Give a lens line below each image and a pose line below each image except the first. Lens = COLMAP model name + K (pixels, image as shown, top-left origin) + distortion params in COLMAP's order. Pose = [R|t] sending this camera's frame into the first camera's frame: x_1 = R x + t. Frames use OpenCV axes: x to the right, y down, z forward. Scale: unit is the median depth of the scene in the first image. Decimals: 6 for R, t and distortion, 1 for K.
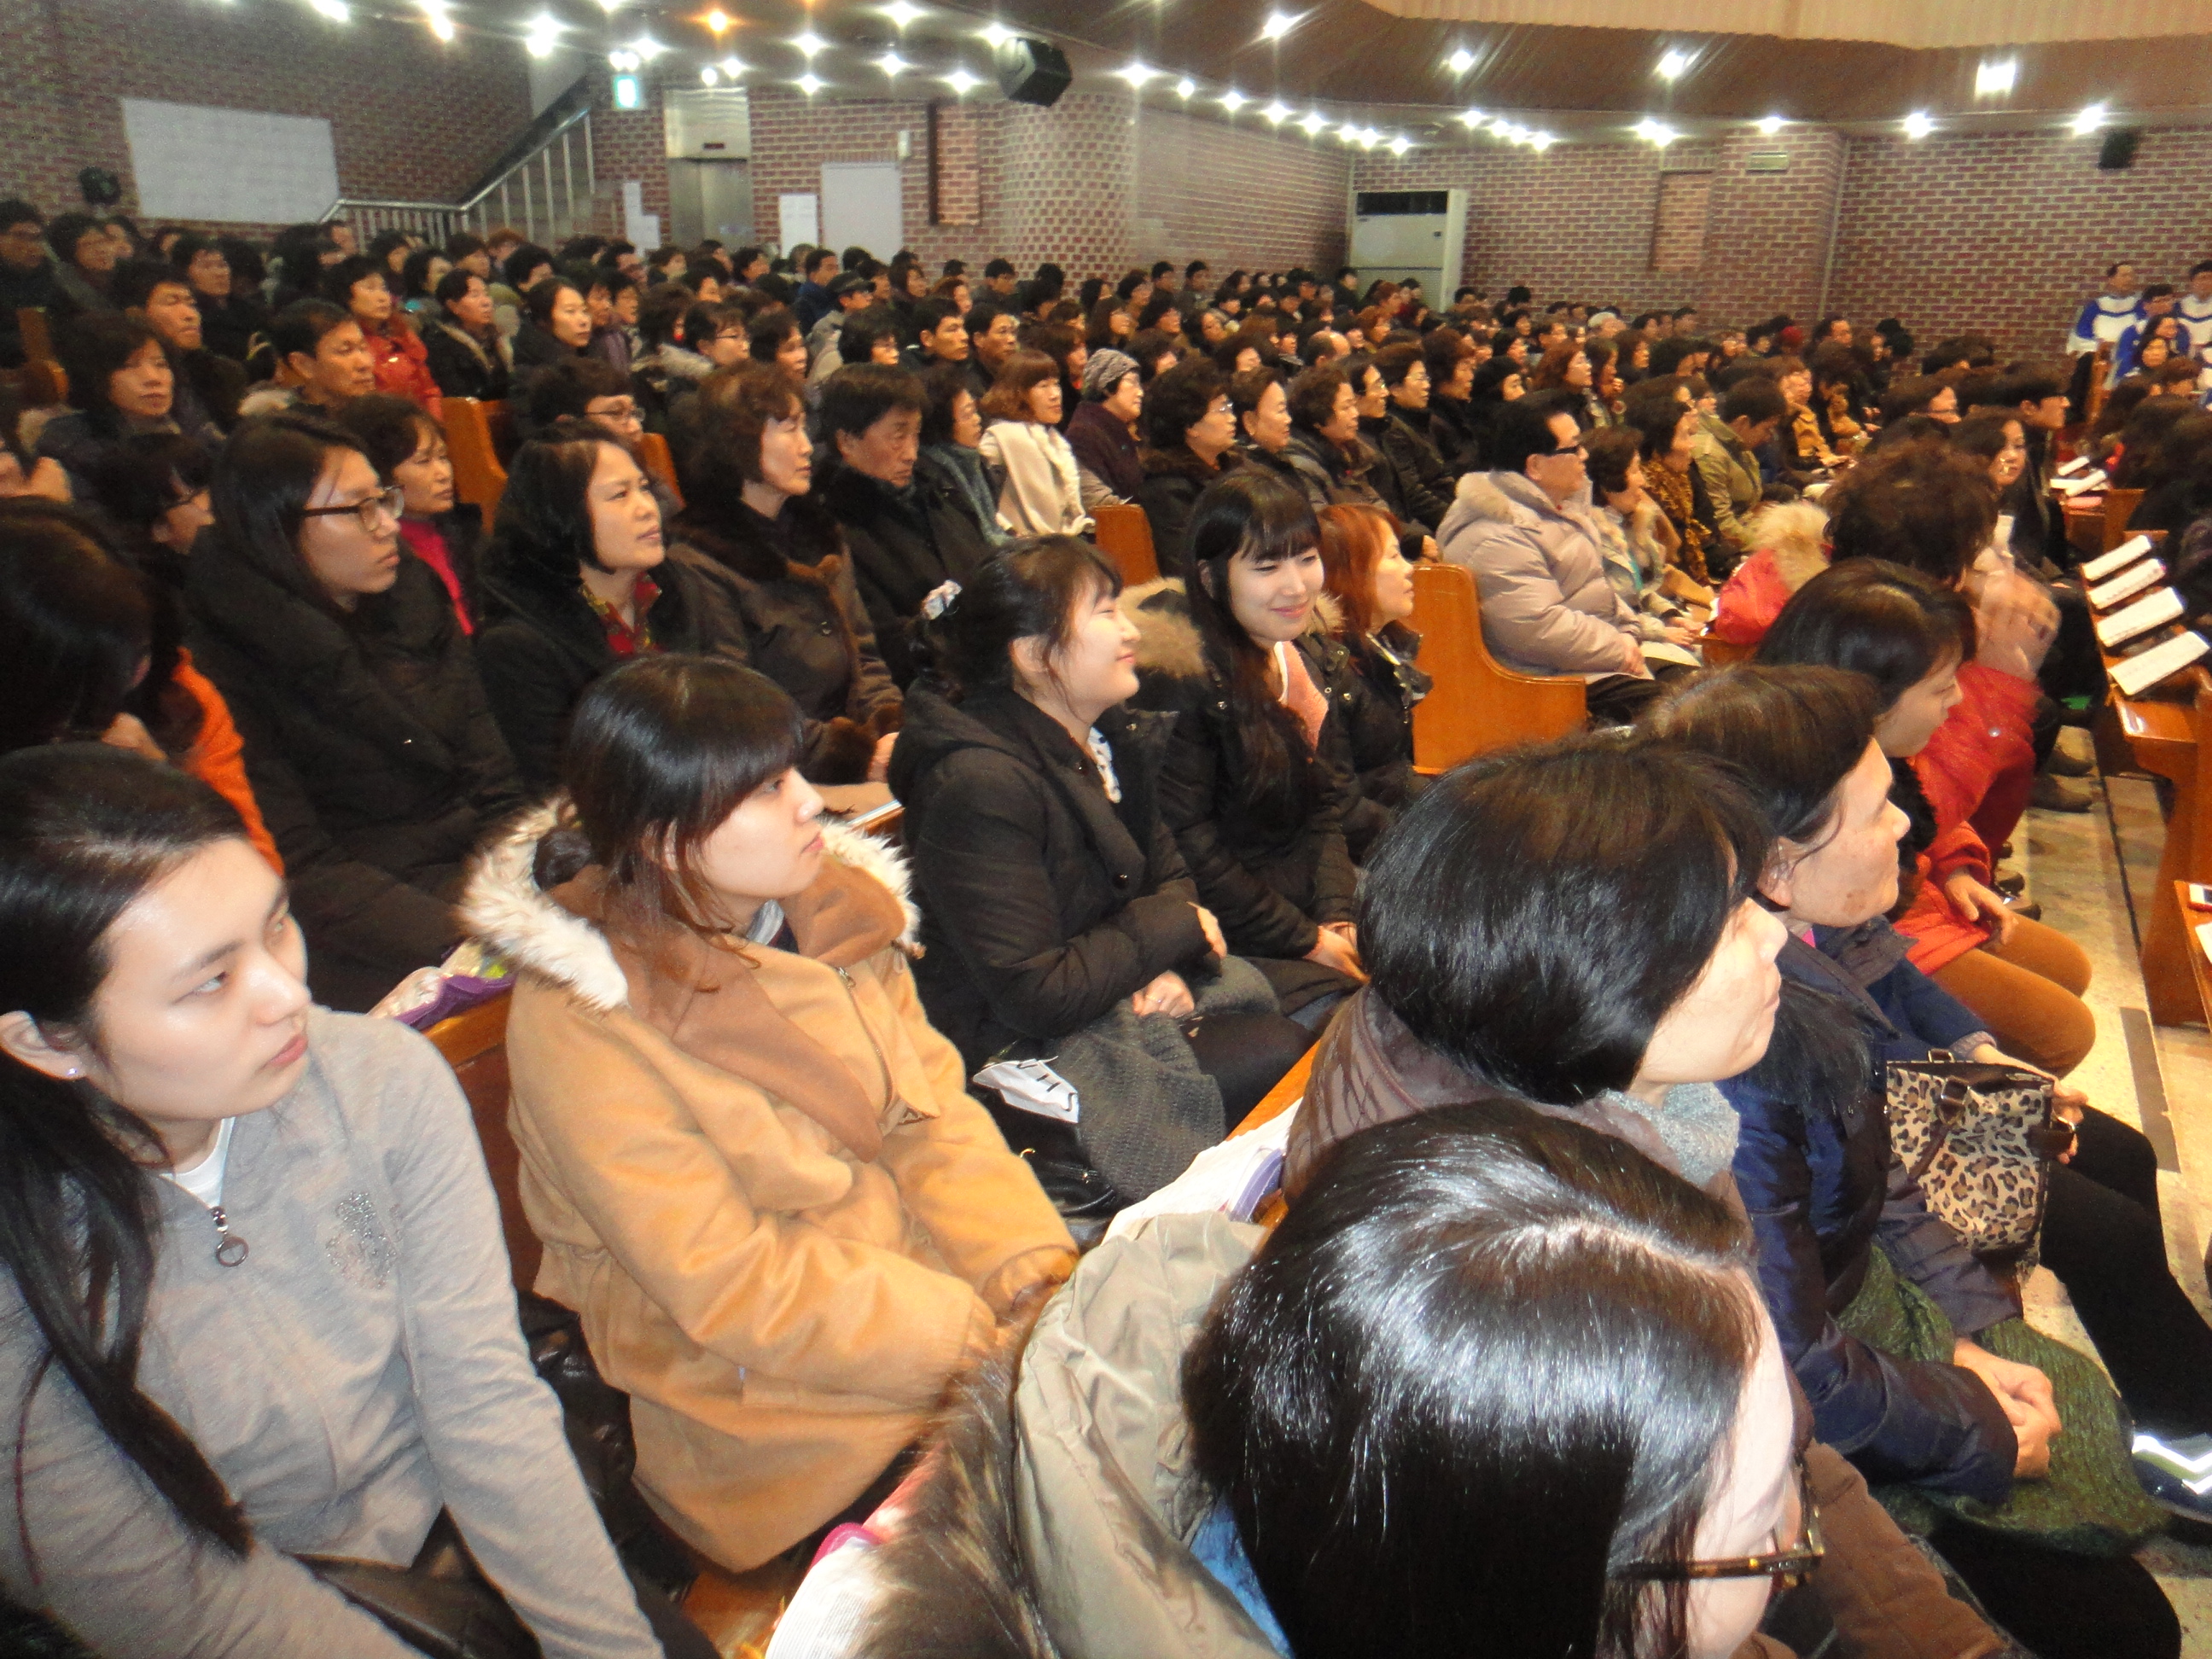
lens RADIAL K [[1561.9, 0, 1114.4], [0, 1561.9, 822.6], [0, 0, 1]] dist [0.025222, -0.011284]
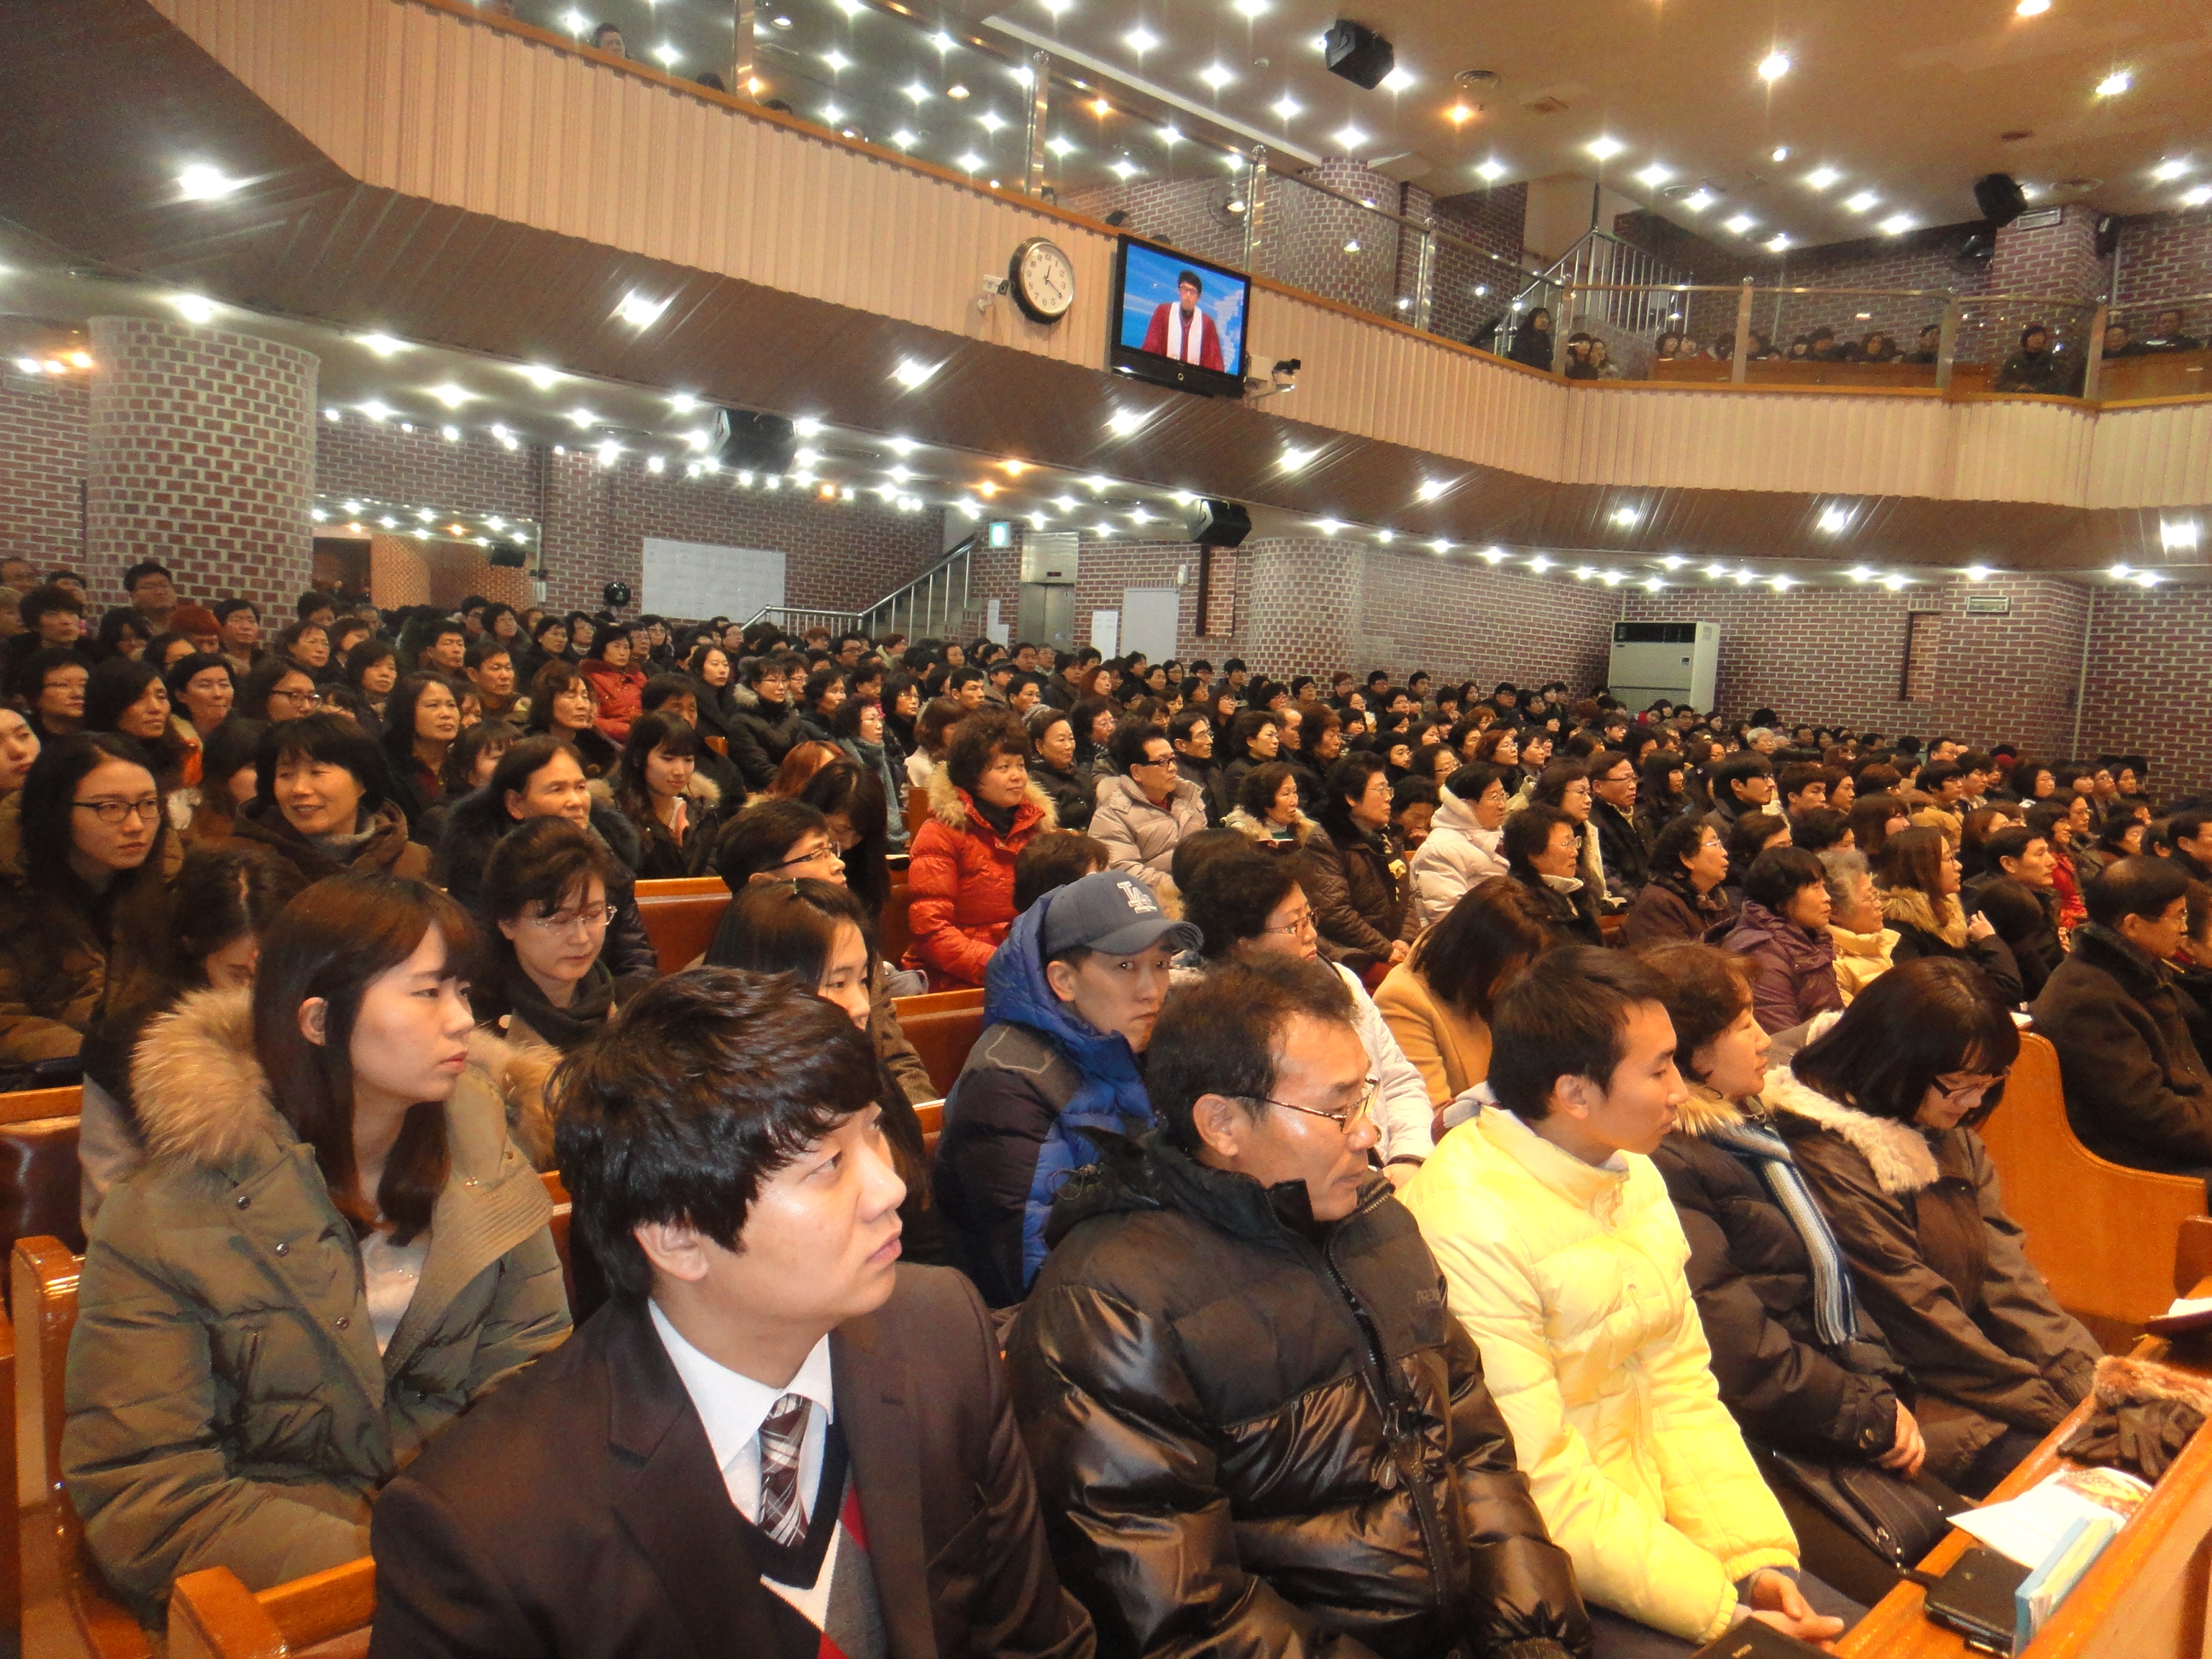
lens RADIAL K [[1561.9, 0, 1098.6], [0, 1561.9, 831.8], [0, 0, 1]] dist [0.025222, -0.011284]
pose [[0.941247, 0.071912, -0.329974, 0.229626], [-0.150813, 0.963734, -0.220164, 0.050292], [0.302174, 0.256993, 0.917957, -0.112881]]
